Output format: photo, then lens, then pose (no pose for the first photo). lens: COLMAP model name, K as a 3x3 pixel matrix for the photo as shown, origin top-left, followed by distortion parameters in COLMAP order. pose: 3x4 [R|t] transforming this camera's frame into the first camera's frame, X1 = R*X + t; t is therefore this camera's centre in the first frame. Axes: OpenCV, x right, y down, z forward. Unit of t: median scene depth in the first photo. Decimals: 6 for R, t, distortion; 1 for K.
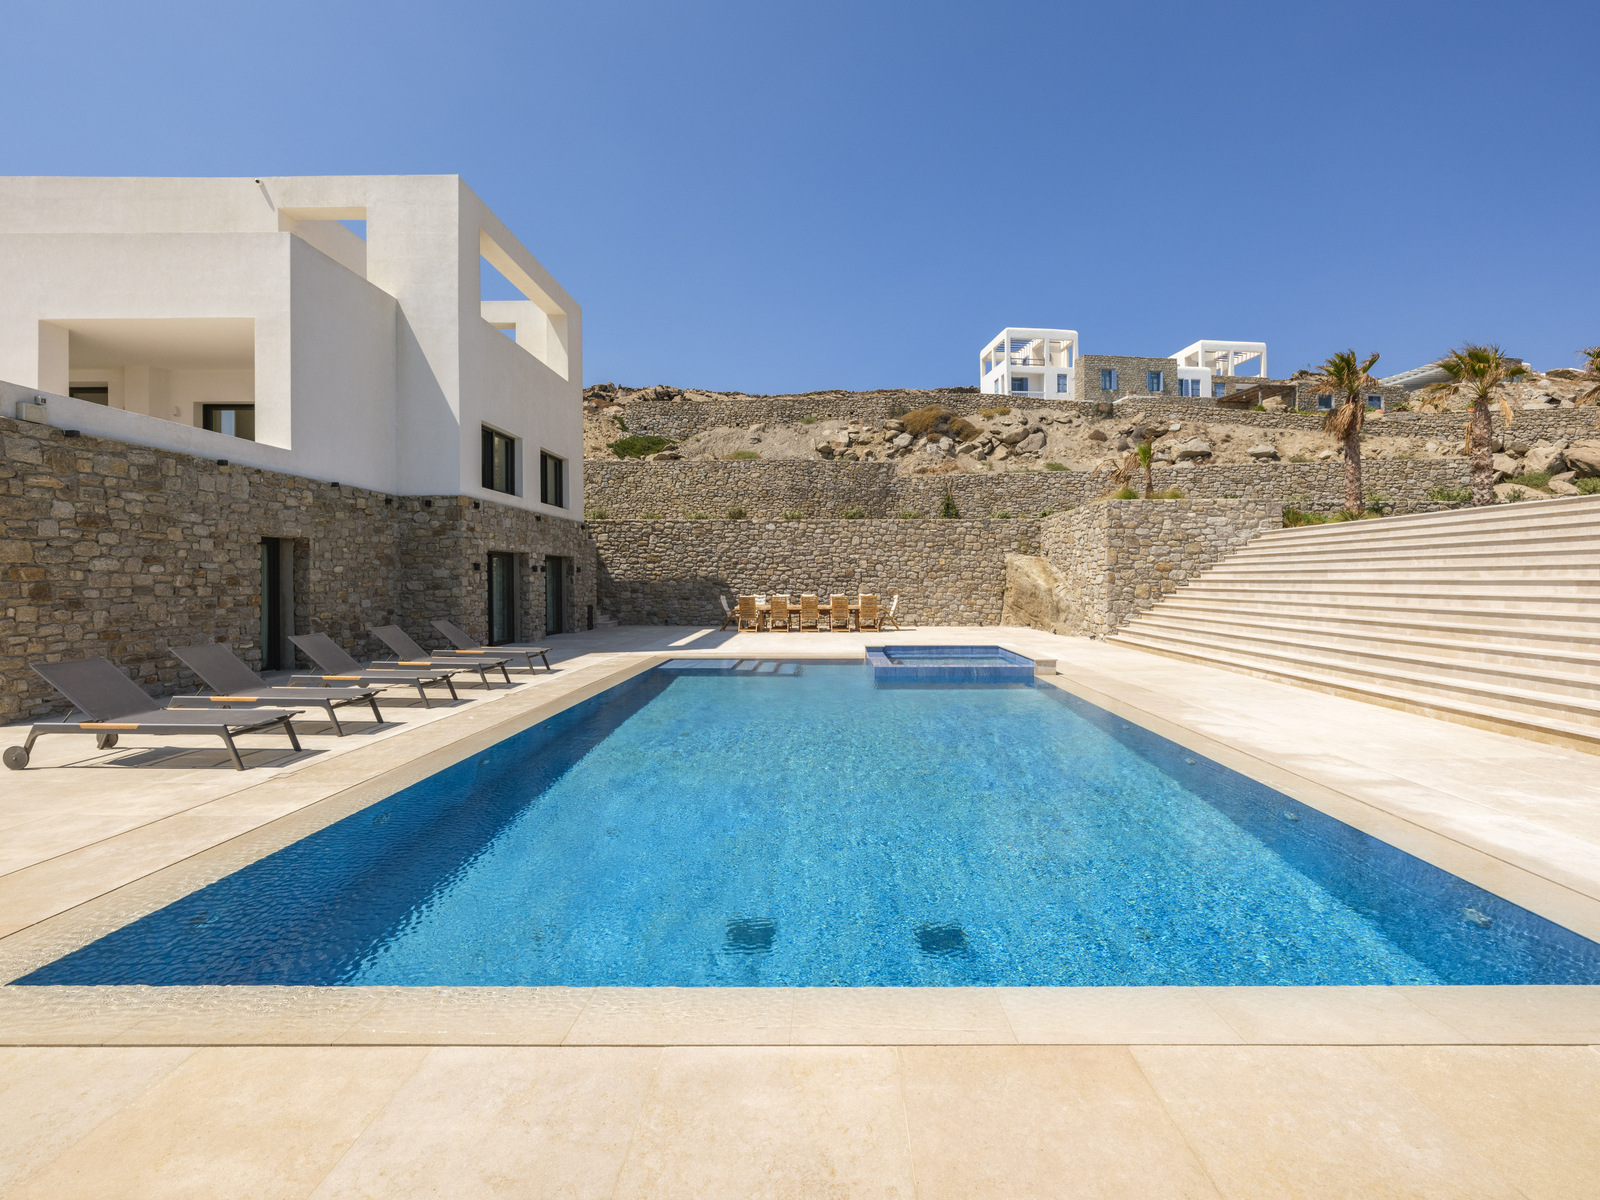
lens RADIAL K [[741.8, 0, 790.3], [0, 741.8, 591.7], [0, 0, 1]] dist [-0.002286, -0.000016]
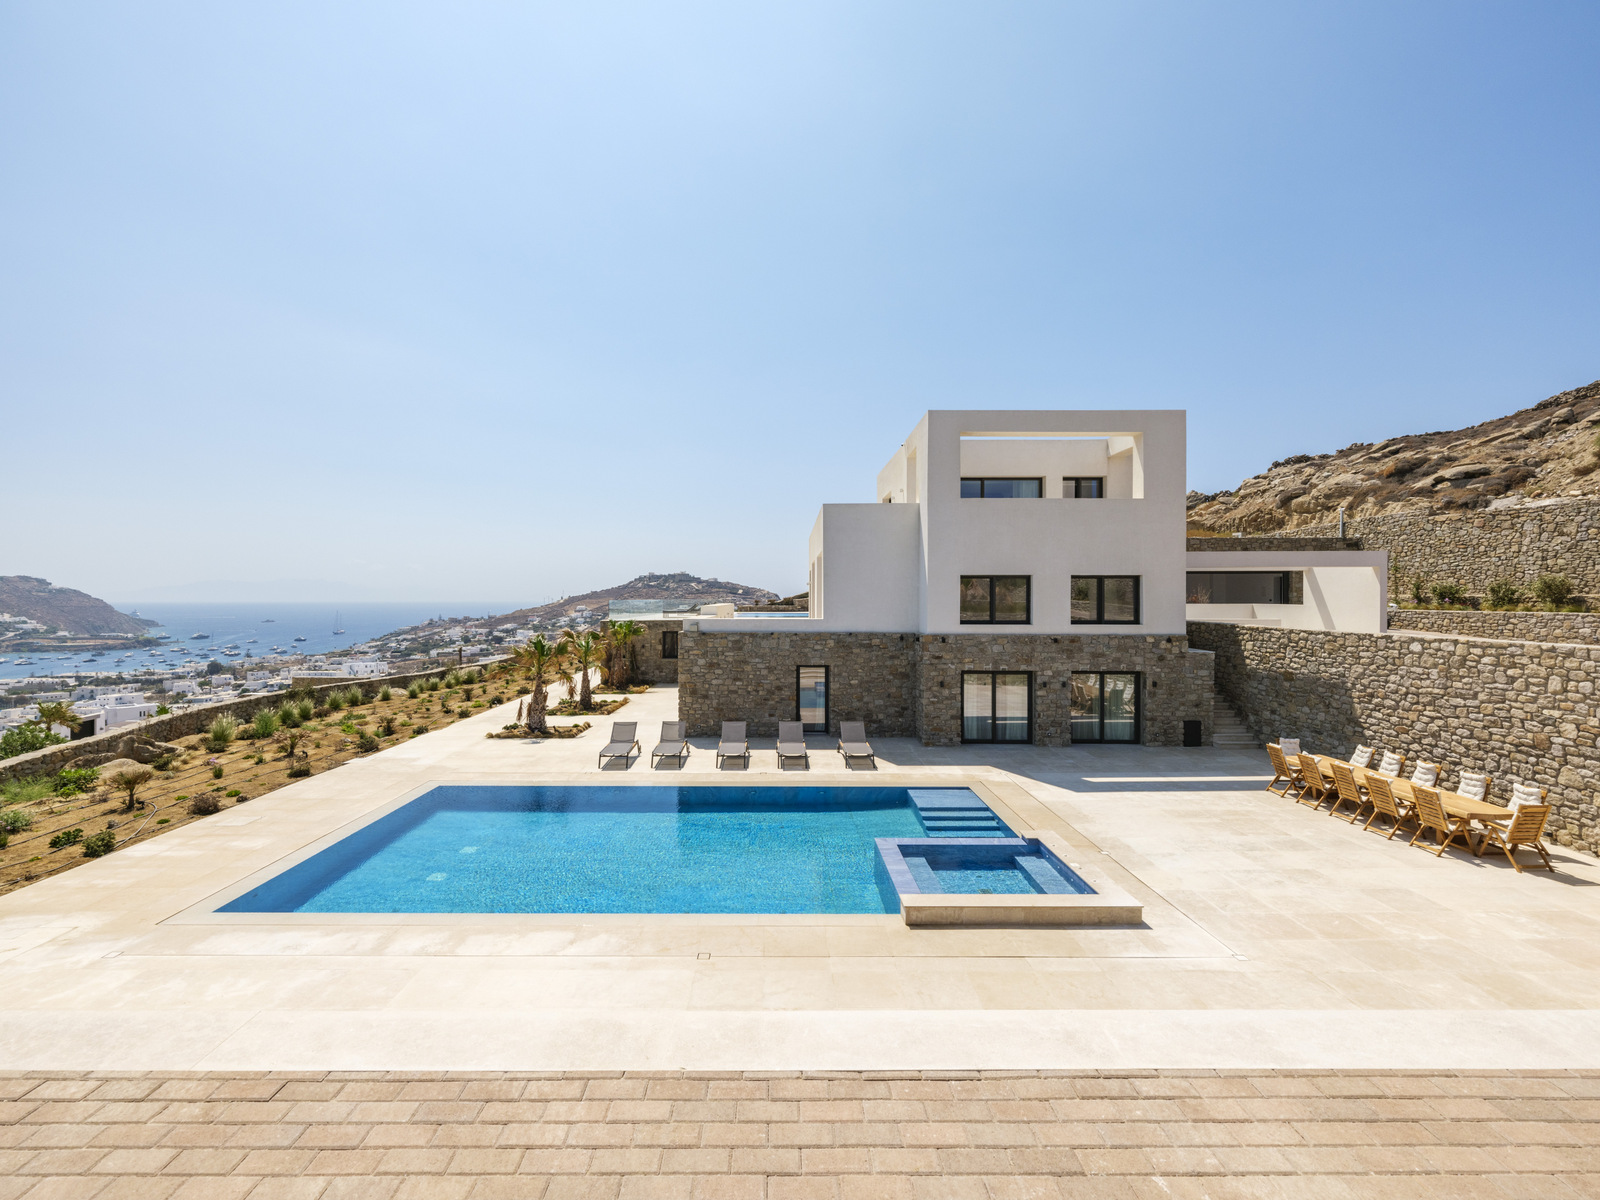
lens RADIAL K [[711.2, 0, 825.2], [0, 711.2, 620.0], [0, 0, 1]] dist [-0.006820, 0.000274]
pose [[0.058825, 0.031798, -0.997762, 0.916090], [-0.018400, 0.999357, 0.030764, -0.197075], [0.998099, 0.016549, 0.059372, 0.723751]]
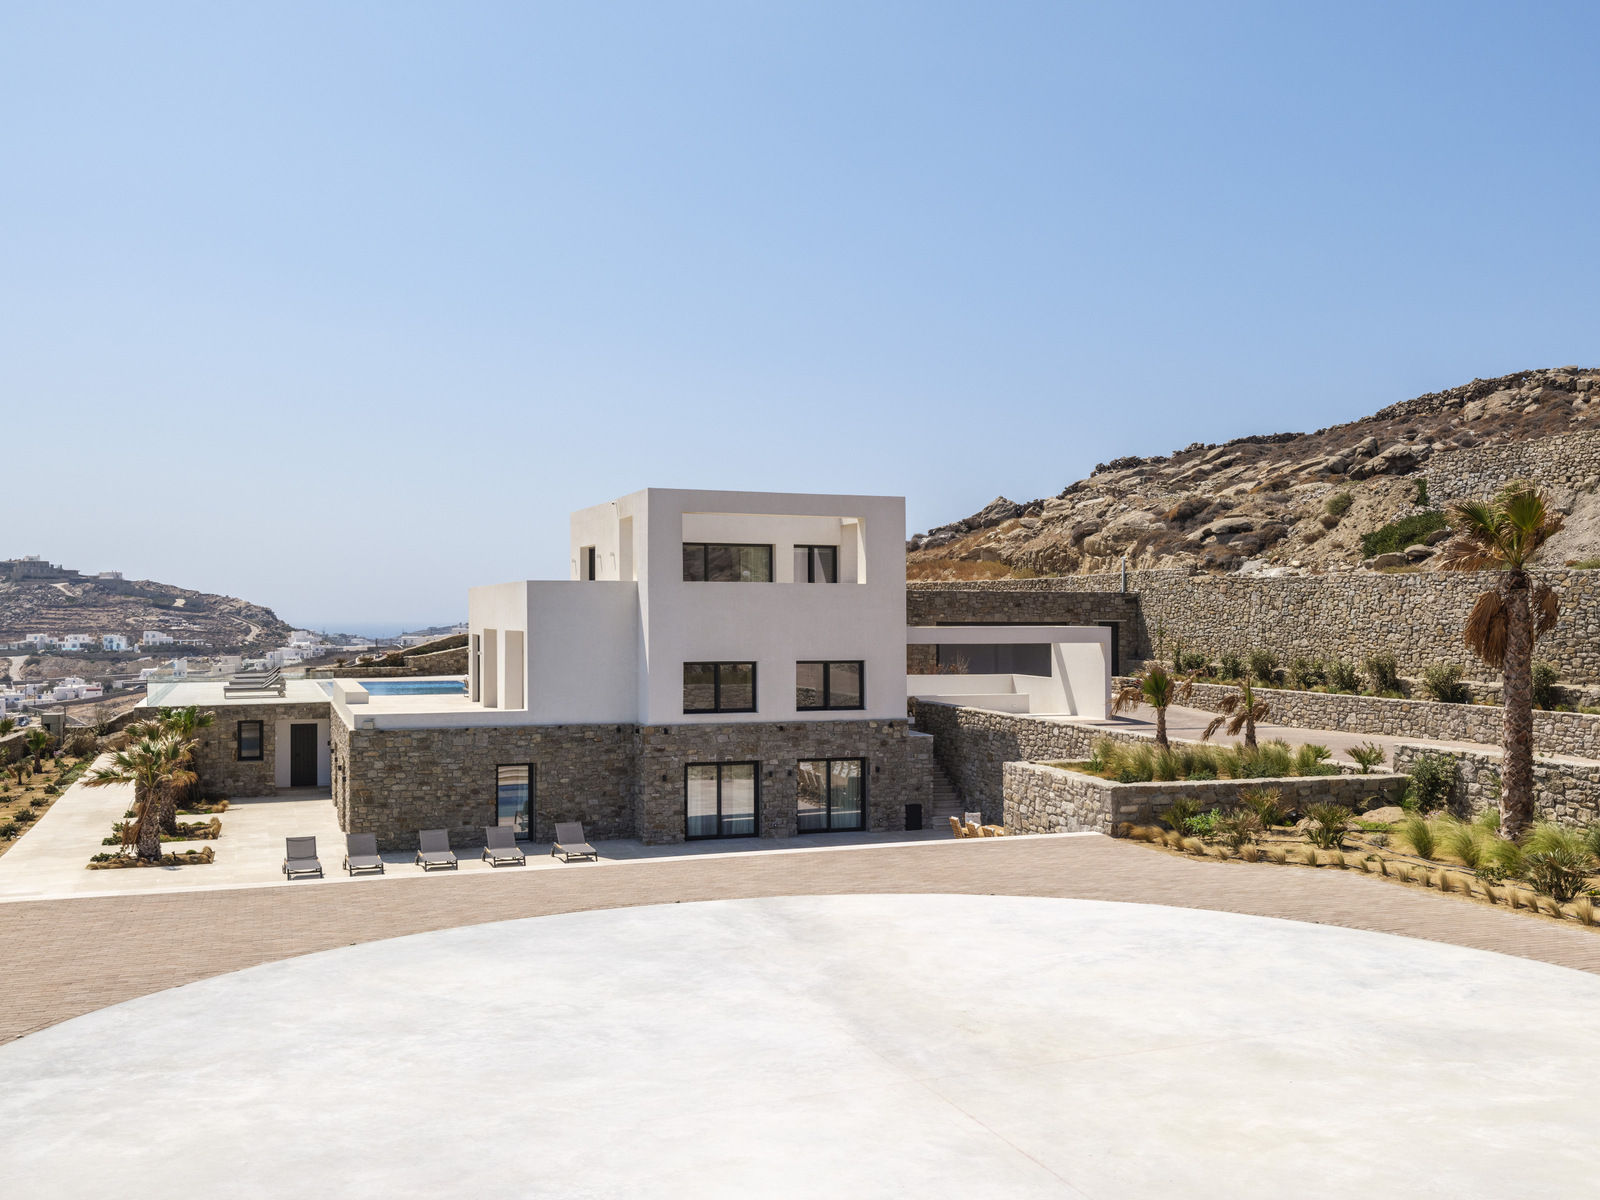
lens RADIAL K [[1420.4, 0, 924.2], [0, 1420.4, 625.5], [0, 0, 1]] dist [0.184661, -0.450737]
pose [[0.411707, 0.009178, -0.911270, 2.140510], [-0.020053, 0.999798, 0.001010, -0.326634], [0.911096, 0.017858, 0.411808, 0.382512]]
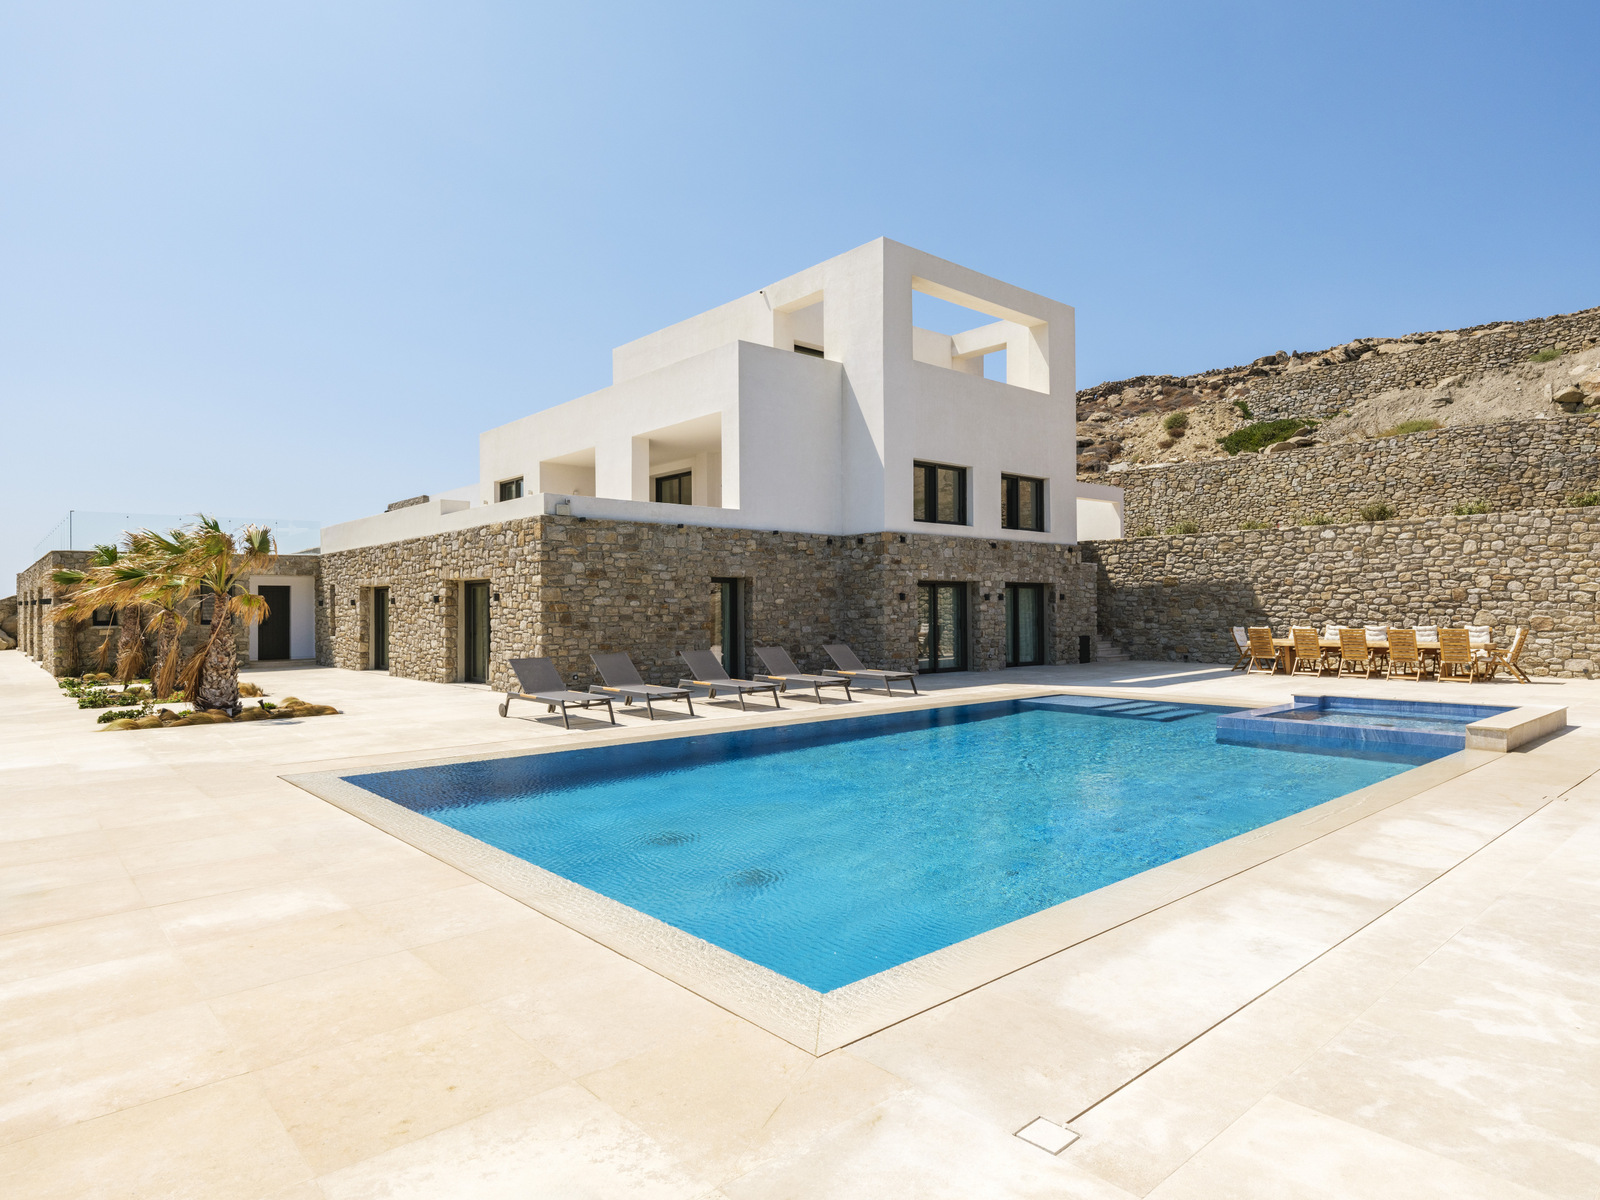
lens RADIAL K [[879.0, 0, 795.6], [0, 879.0, 627.6], [0, 0, 1]] dist [0.005359, -0.010445]
pose [[0.682192, 0.010406, -0.731099, 0.412217], [-0.005145, 0.999942, 0.009433, -0.000349], [0.731155, -0.002674, 0.682206, 0.023366]]
